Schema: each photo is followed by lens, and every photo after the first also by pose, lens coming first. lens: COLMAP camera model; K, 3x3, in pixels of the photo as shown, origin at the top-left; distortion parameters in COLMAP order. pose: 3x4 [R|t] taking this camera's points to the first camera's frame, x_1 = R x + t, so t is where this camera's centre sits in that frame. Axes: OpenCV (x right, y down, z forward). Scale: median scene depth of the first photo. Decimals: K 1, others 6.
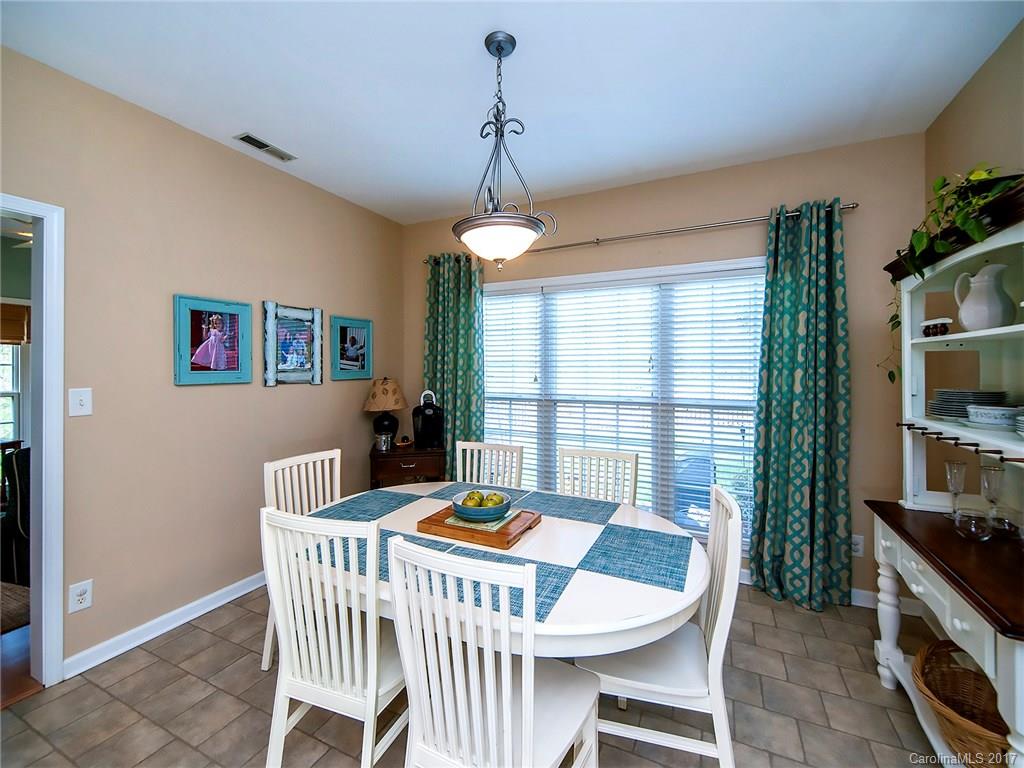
lens RADIAL K [[422.5, 0, 514.5], [0, 422.5, 370.5], [0, 0, 1]] dist [0.001236, -0.002333]
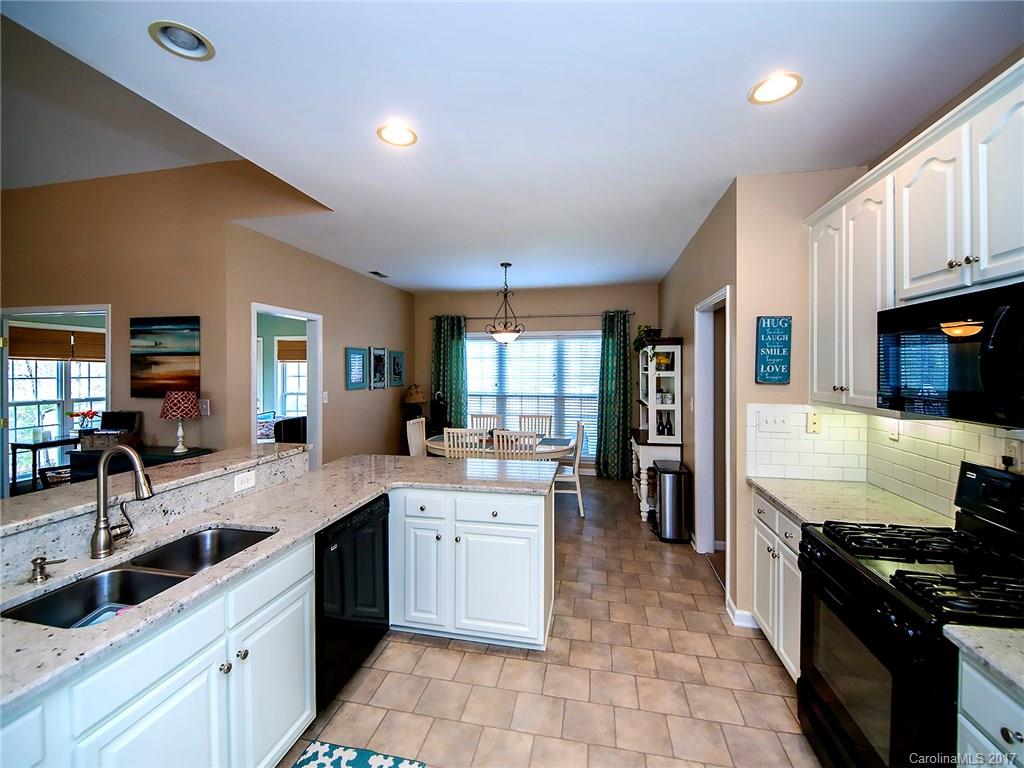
lens RADIAL K [[422.5, 0, 510.8], [0, 422.5, 392.0], [0, 0, 1]] dist [0.001236, -0.002333]
pose [[0.970181, -0.012897, 0.242038, -0.417193], [0.001462, 0.998876, 0.047367, -0.044506], [-0.242377, -0.045600, 0.969110, -1.044504]]
